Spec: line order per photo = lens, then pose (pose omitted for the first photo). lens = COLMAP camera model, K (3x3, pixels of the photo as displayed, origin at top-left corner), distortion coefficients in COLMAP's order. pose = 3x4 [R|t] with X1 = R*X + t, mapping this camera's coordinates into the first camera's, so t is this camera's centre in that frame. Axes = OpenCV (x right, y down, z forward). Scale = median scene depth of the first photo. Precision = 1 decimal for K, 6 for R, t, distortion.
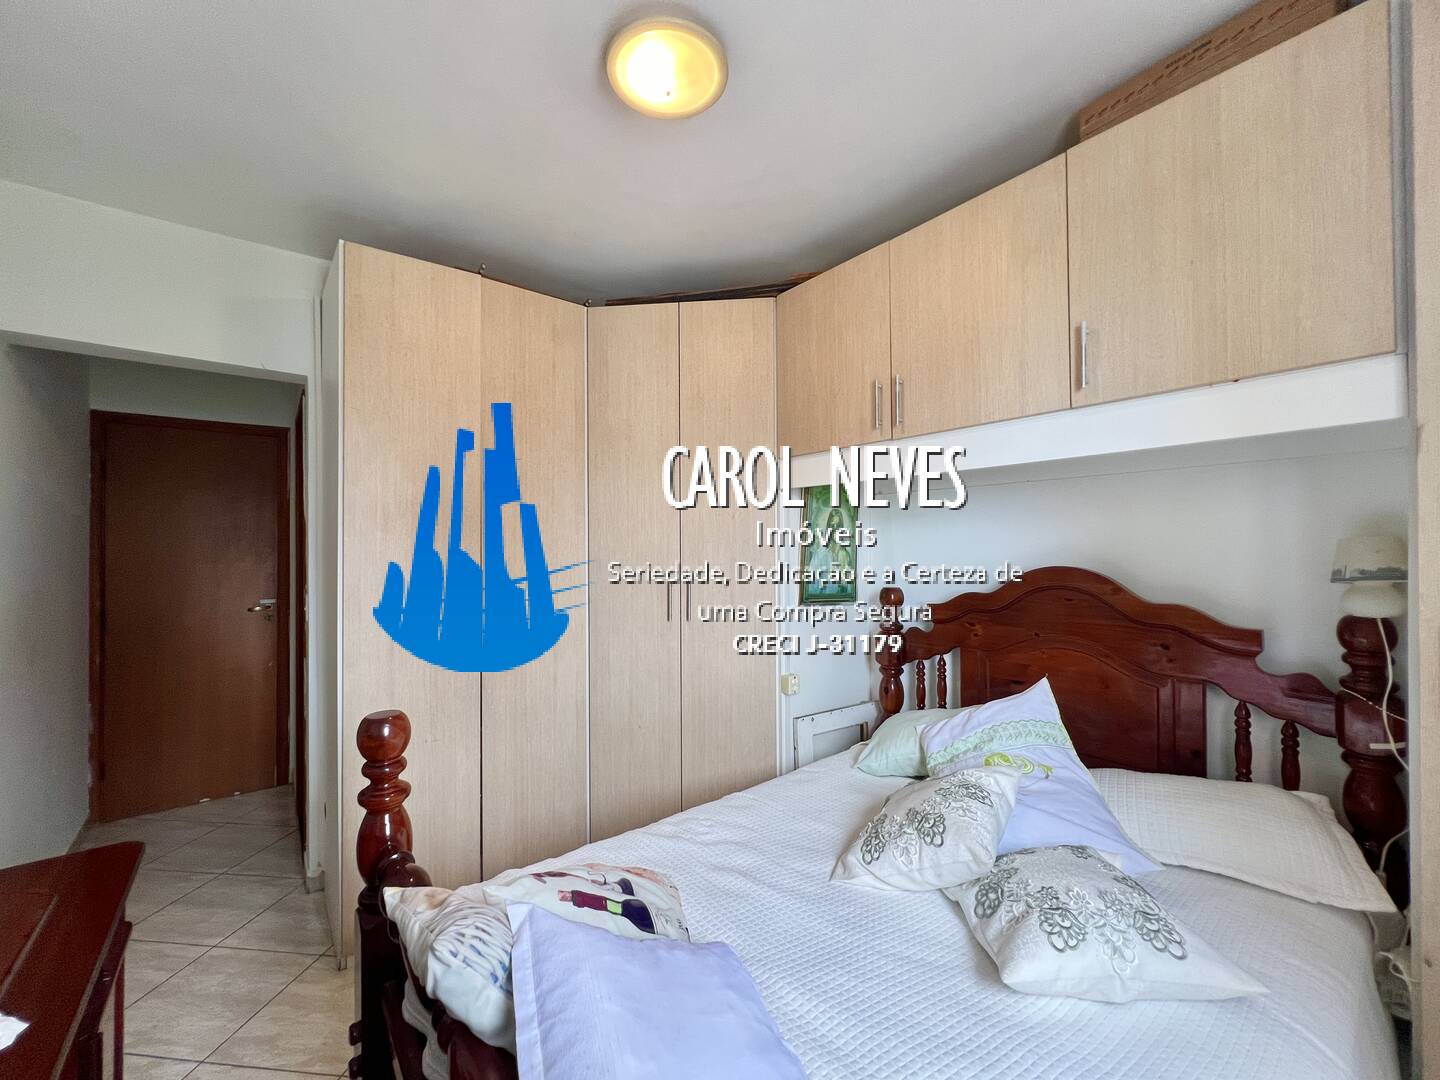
lens RADIAL K [[581.1, 0, 720.0], [0, 581.1, 540.0], [0, 0, 1]] dist [-0.001769, 0.000434]
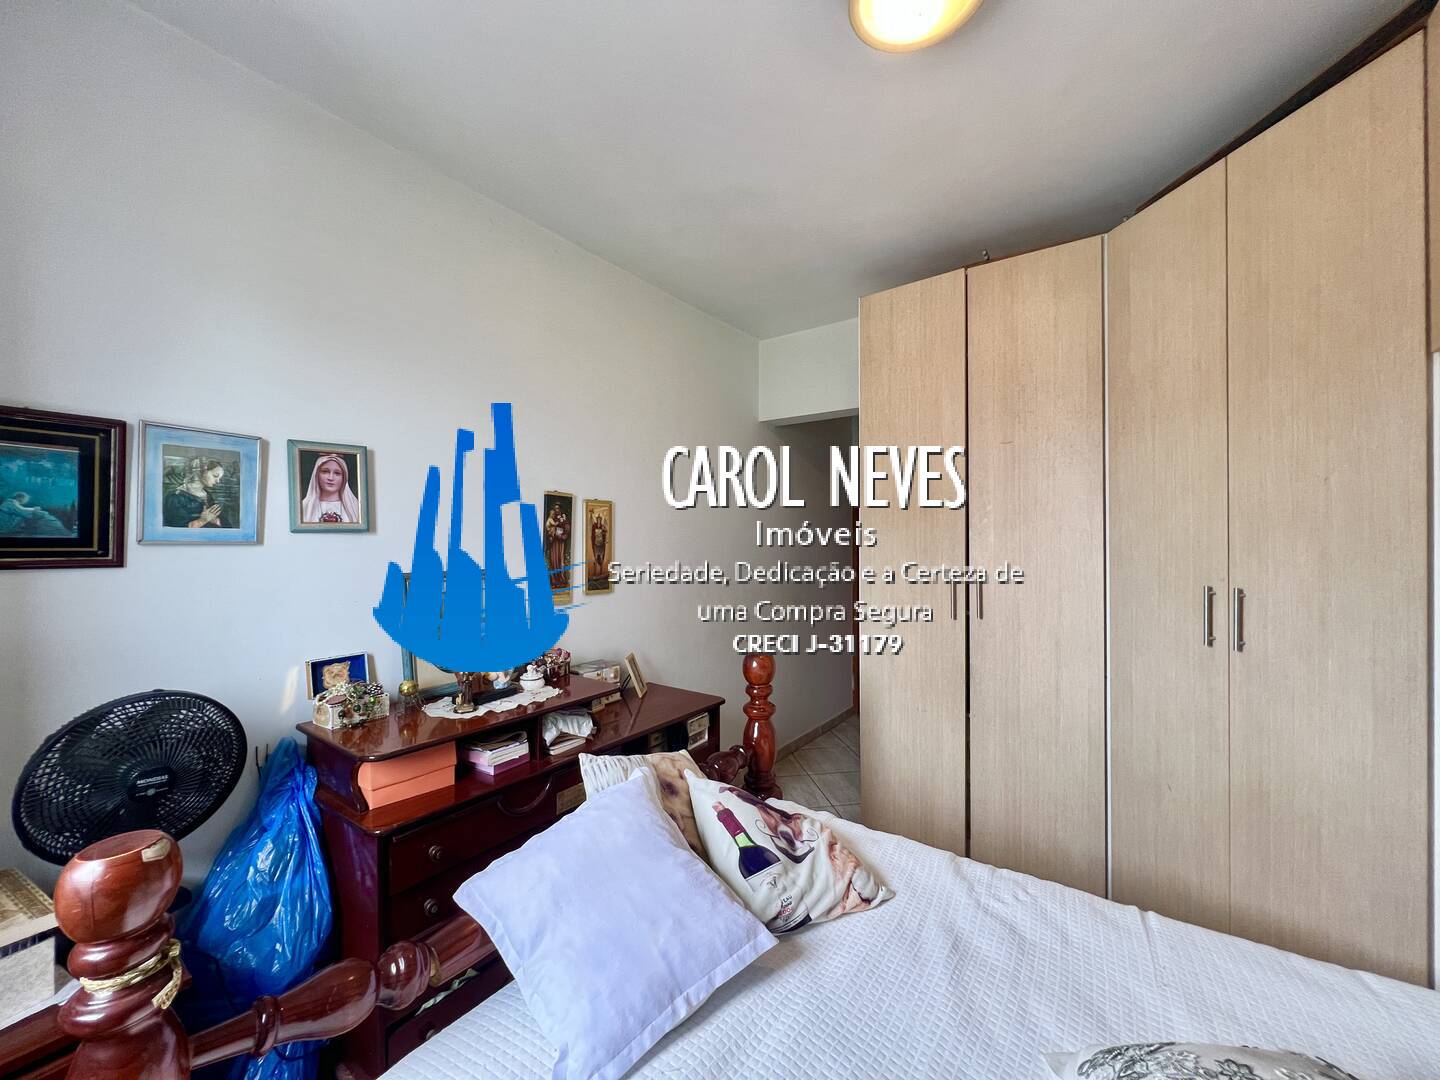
lens RADIAL K [[579.7, 0, 720.0], [0, 579.7, 540.0], [0, 0, 1]] dist [0.001932, -0.000033]
pose [[0.252218, -0.001271, -0.967670, 0.806483], [0.020071, 0.999791, 0.003918, 0.006236], [0.967462, -0.020410, 0.252191, 0.555284]]
